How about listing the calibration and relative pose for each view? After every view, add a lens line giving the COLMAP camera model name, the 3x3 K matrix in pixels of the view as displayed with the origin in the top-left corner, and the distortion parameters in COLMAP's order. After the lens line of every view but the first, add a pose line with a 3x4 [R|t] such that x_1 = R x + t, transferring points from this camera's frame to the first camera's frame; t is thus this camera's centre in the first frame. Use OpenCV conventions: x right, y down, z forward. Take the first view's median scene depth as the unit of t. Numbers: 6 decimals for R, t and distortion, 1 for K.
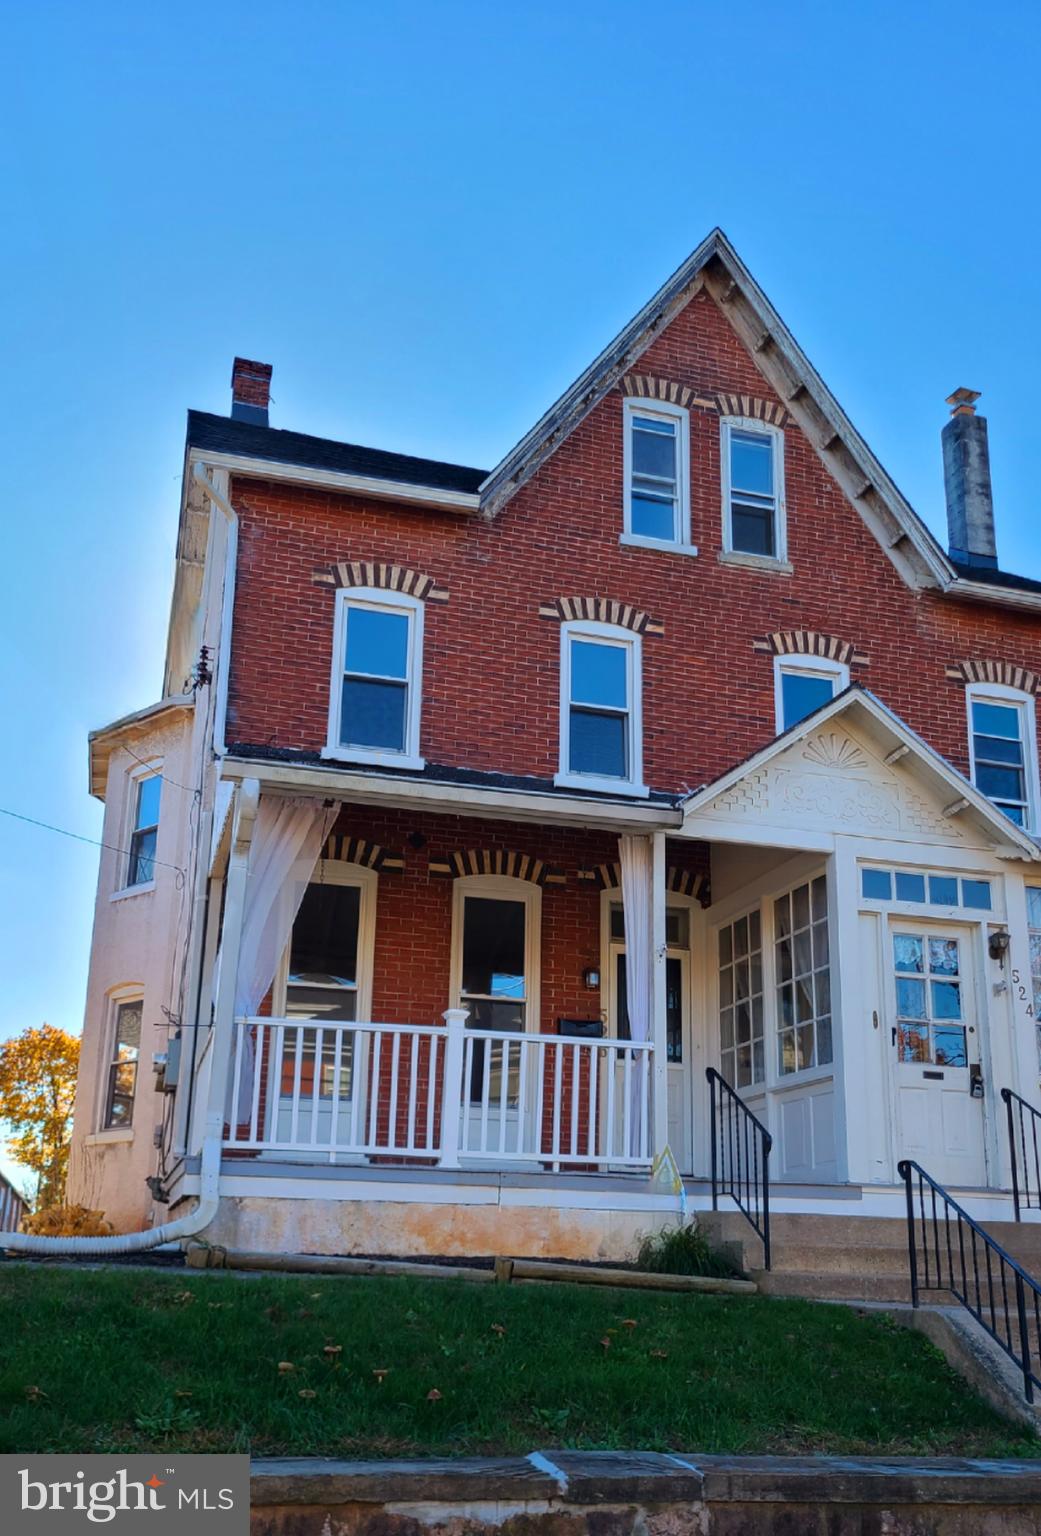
lens RADIAL K [[1183.7, 0, 521.1], [0, 1183.7, 816.3], [0, 0, 1]] dist [0.031893, -0.001276]
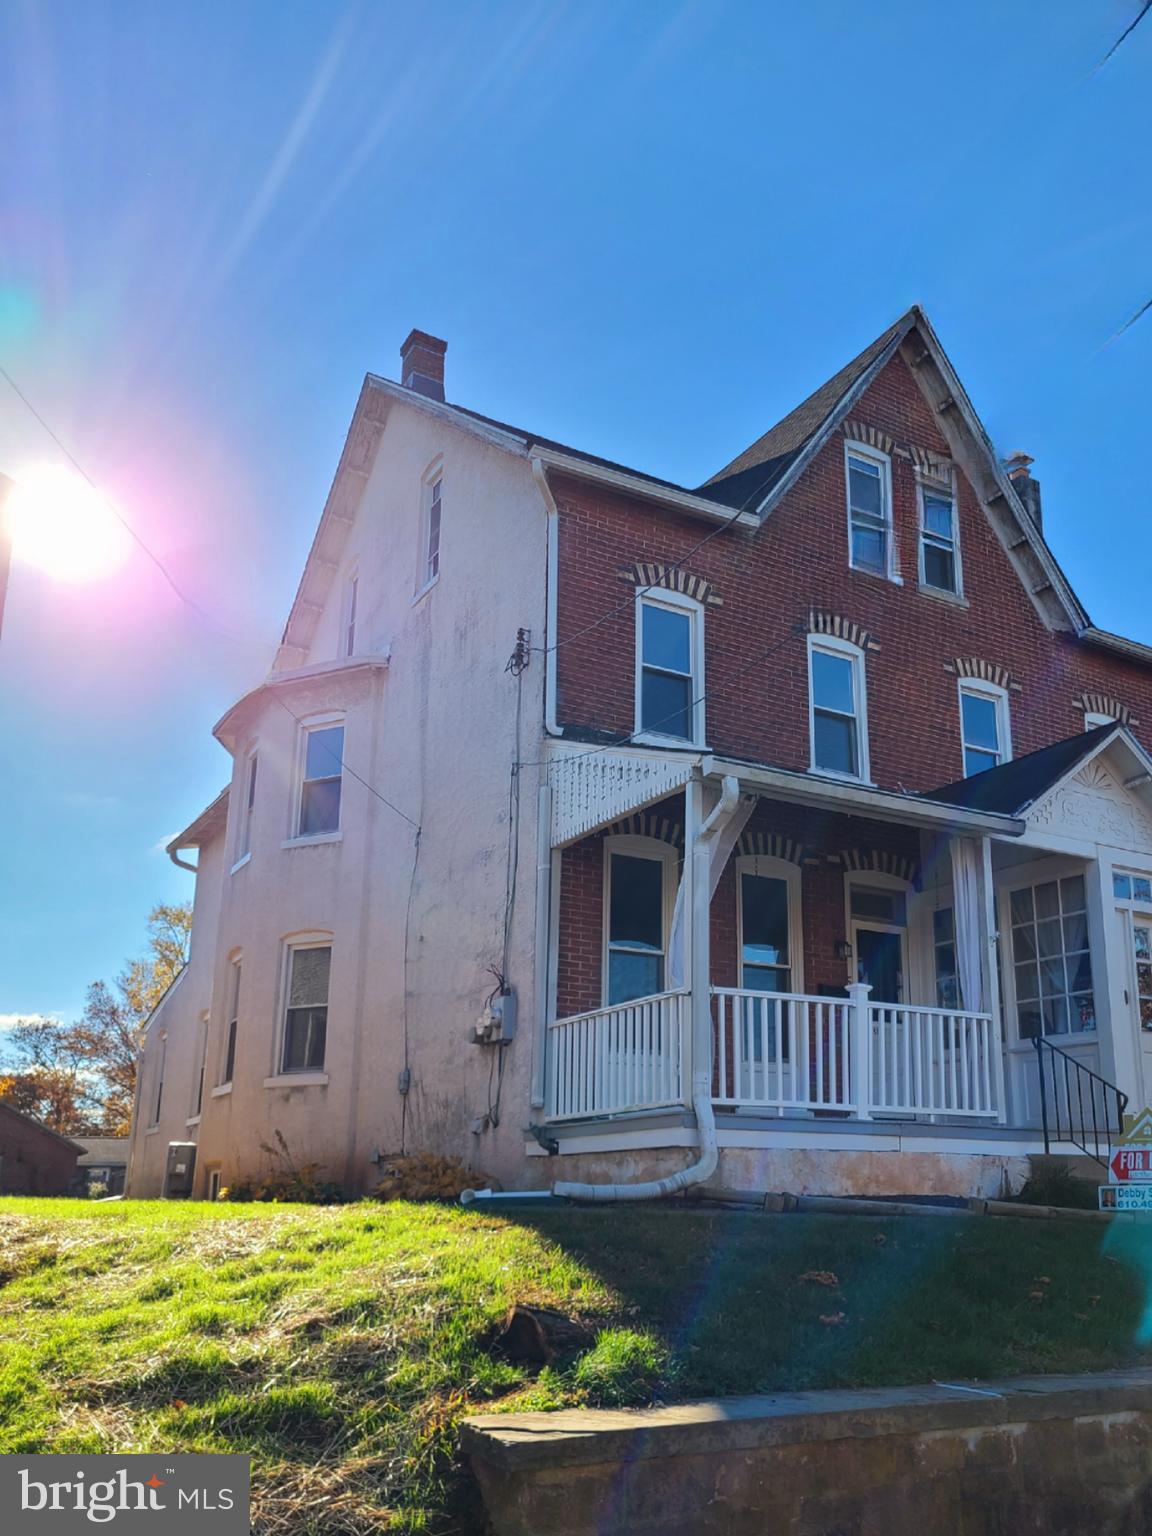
lens RADIAL K [[1134.4, 0, 576.0], [0, 1134.4, 768.0], [0, 0, 1]] dist [0.045438, -0.028745]
pose [[0.966875, 0.068464, 0.245895, -0.450217], [-0.071219, 0.997458, 0.002319, -0.022646], [-0.245111, -0.019755, 0.969294, -0.008812]]
